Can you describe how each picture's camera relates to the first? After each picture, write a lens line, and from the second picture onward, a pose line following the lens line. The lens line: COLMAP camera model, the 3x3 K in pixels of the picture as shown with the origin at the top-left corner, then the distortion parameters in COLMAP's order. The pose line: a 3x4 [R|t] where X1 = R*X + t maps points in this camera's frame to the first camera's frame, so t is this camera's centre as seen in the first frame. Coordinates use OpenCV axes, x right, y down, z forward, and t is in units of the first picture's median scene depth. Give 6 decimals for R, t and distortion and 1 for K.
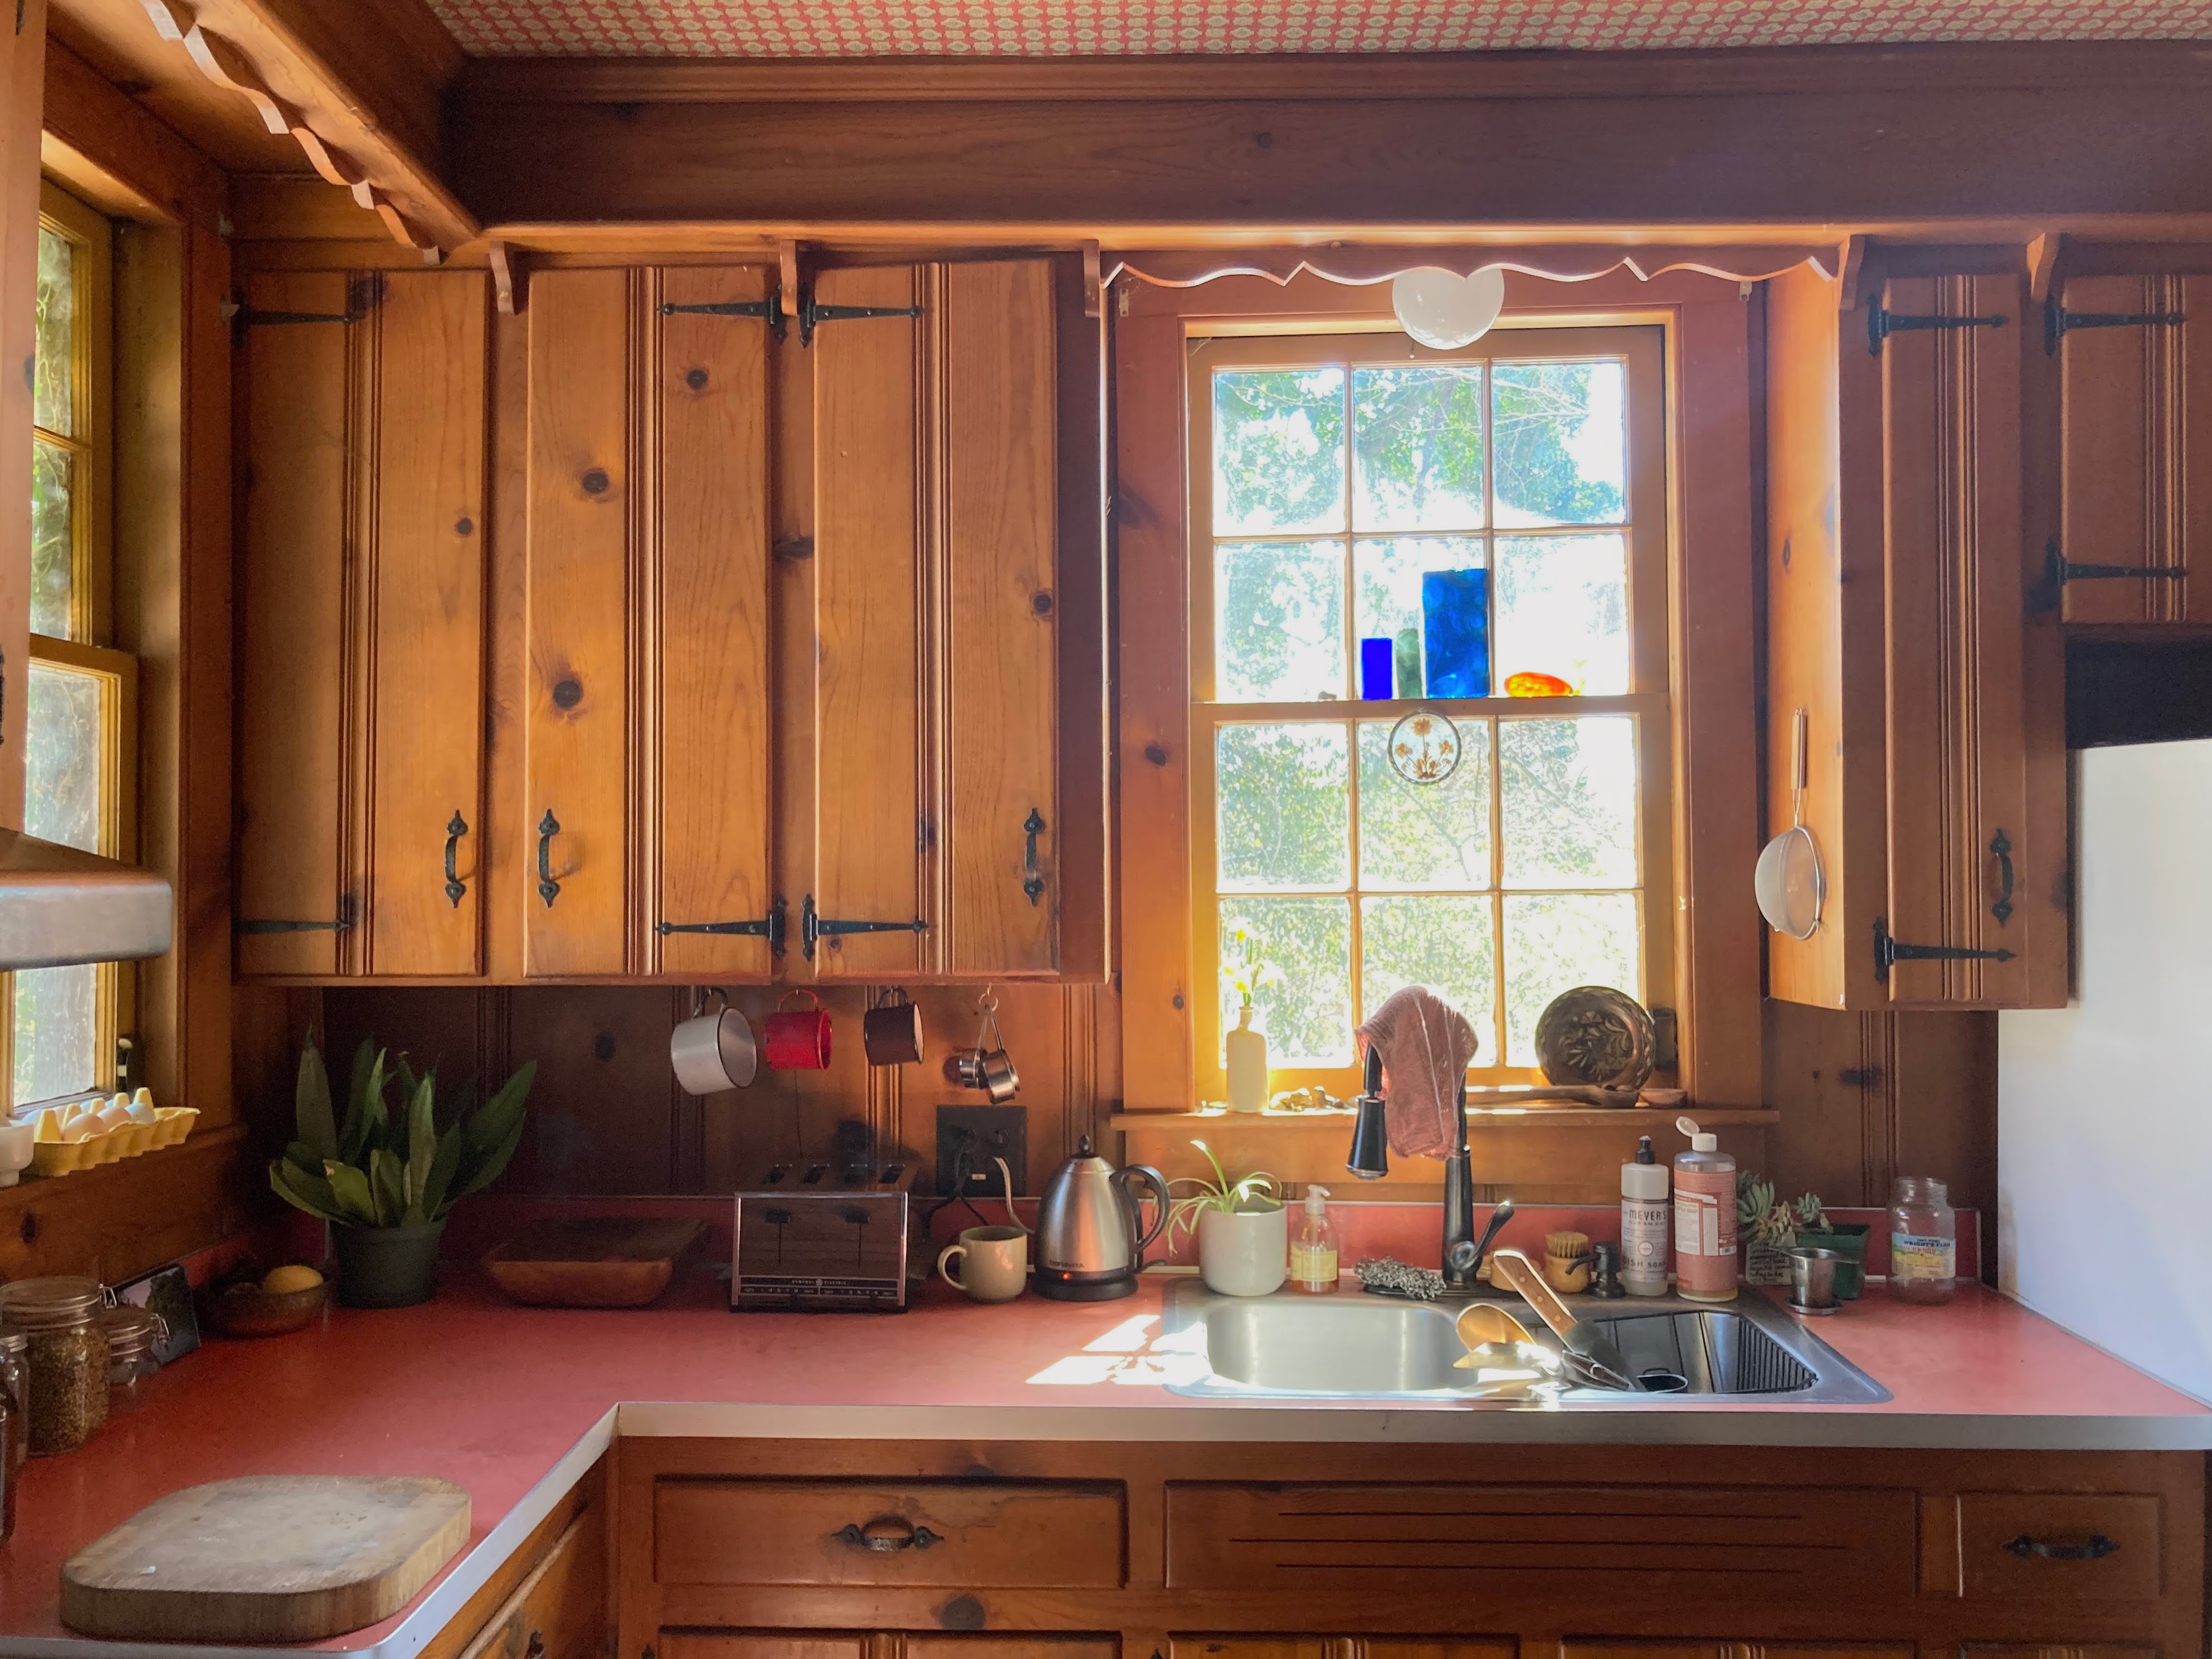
lens RADIAL K [[1823.3, 0, 1068.5], [0, 1823.3, 823.7], [0, 0, 1]] dist [0.012349, 0.004558]
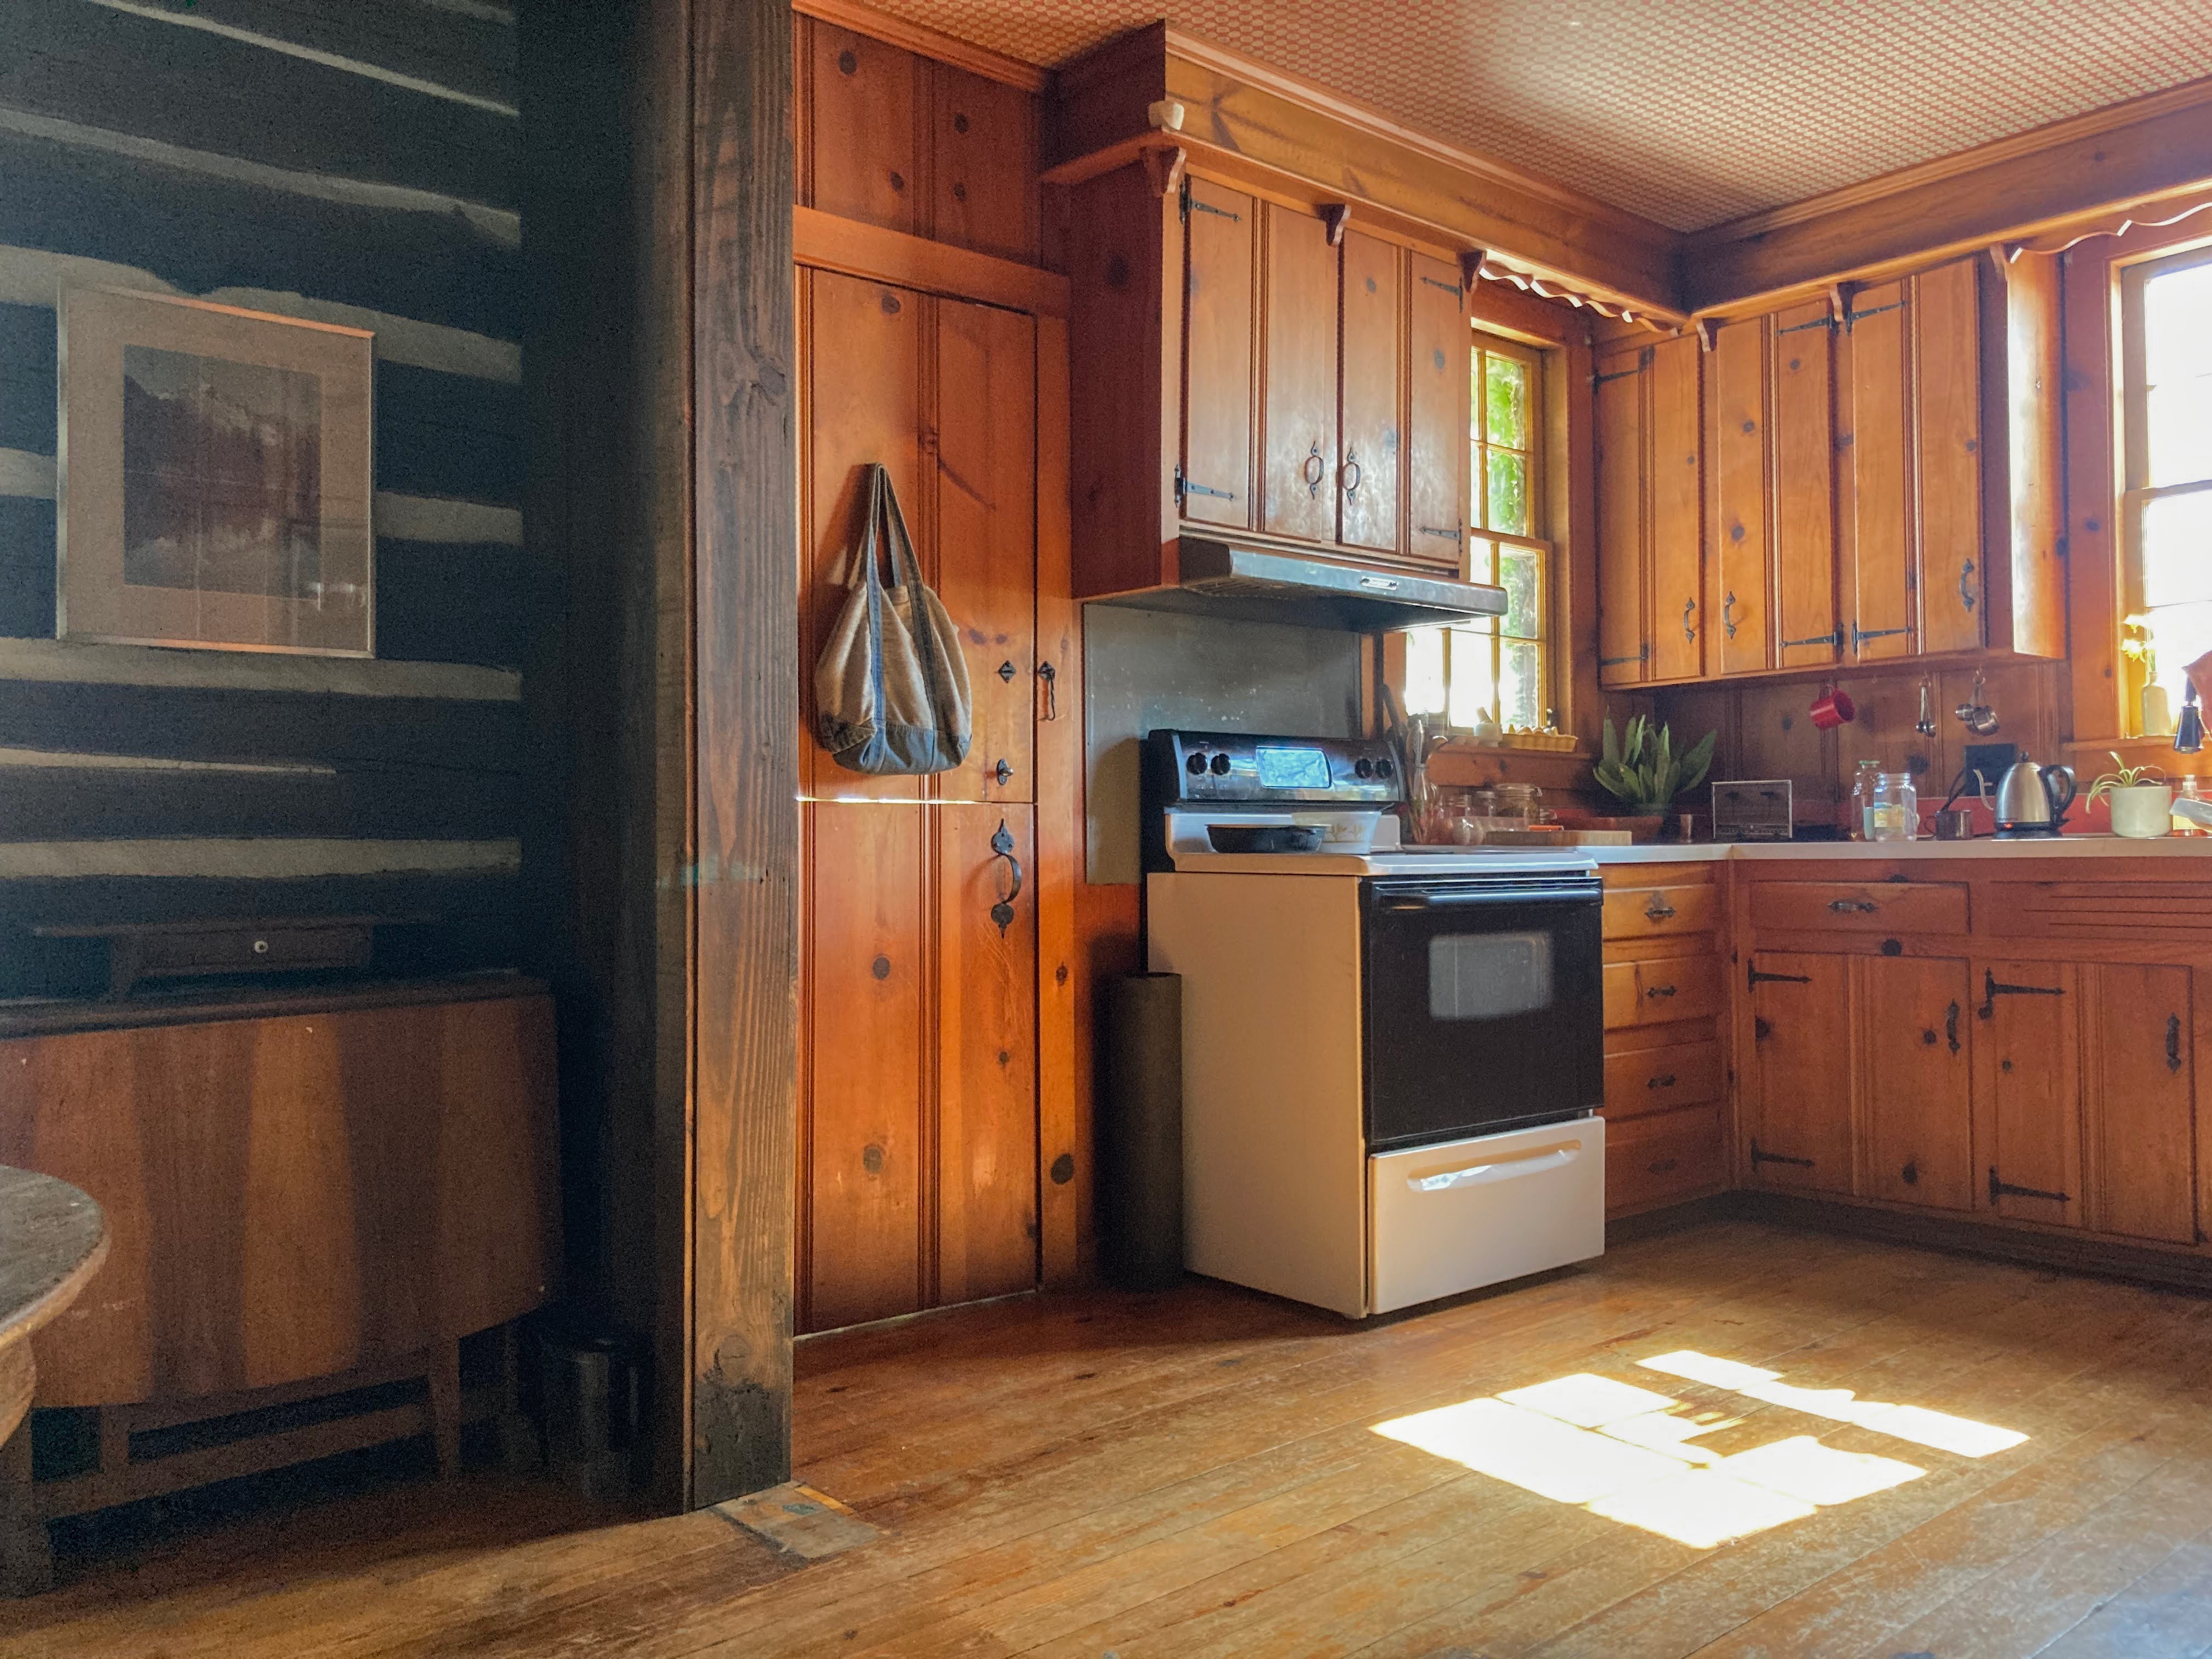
lens RADIAL K [[1793.3, 0, 1106.0], [0, 1793.3, 829.5], [0, 0, 1]] dist [-0.000025, -0.007158]
pose [[0.659636, -0.017372, -0.751384, 0.751596], [0.025675, 0.999670, -0.000573, 0.239913], [0.751146, -0.018914, 0.659865, -0.844045]]
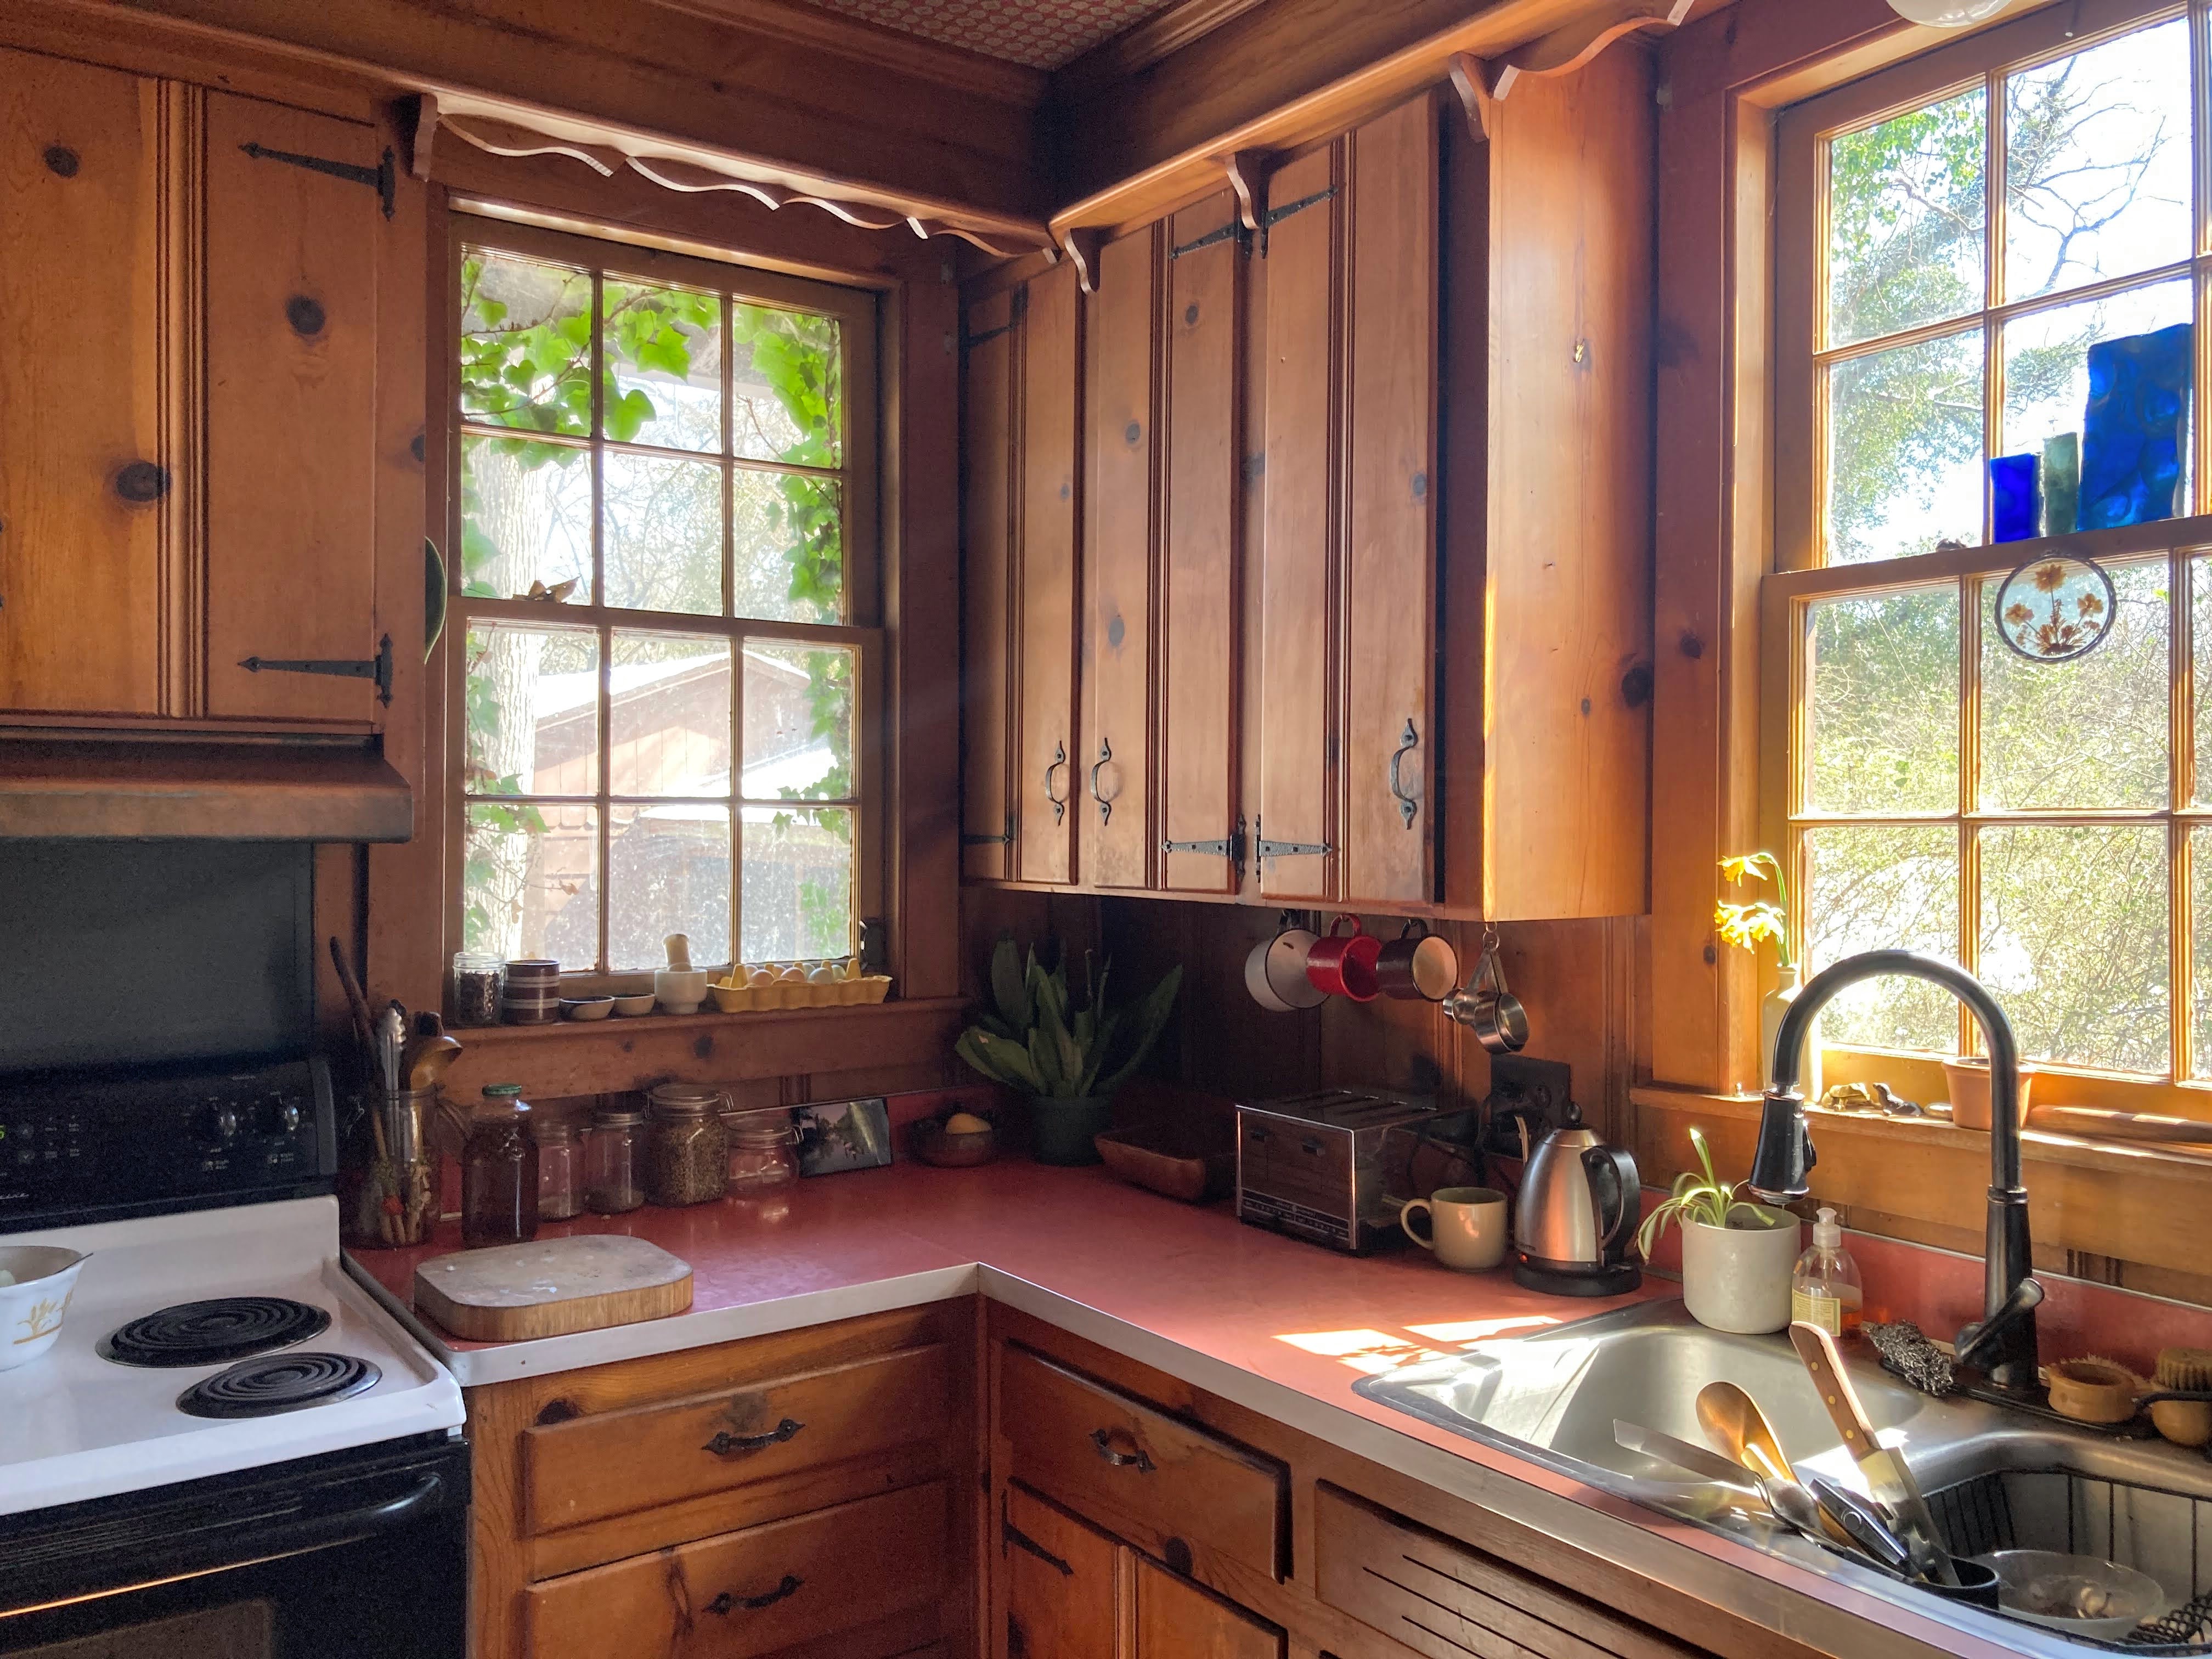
lens RADIAL K [[1793.3, 0, 1106.0], [0, 1793.3, 829.5], [0, 0, 1]] dist [-0.000025, -0.007158]
pose [[0.596646, 0.010479, -0.802436, 0.584290], [0.016149, 0.999556, 0.025060, 0.020876], [0.802342, -0.027911, 0.596212, 0.350894]]
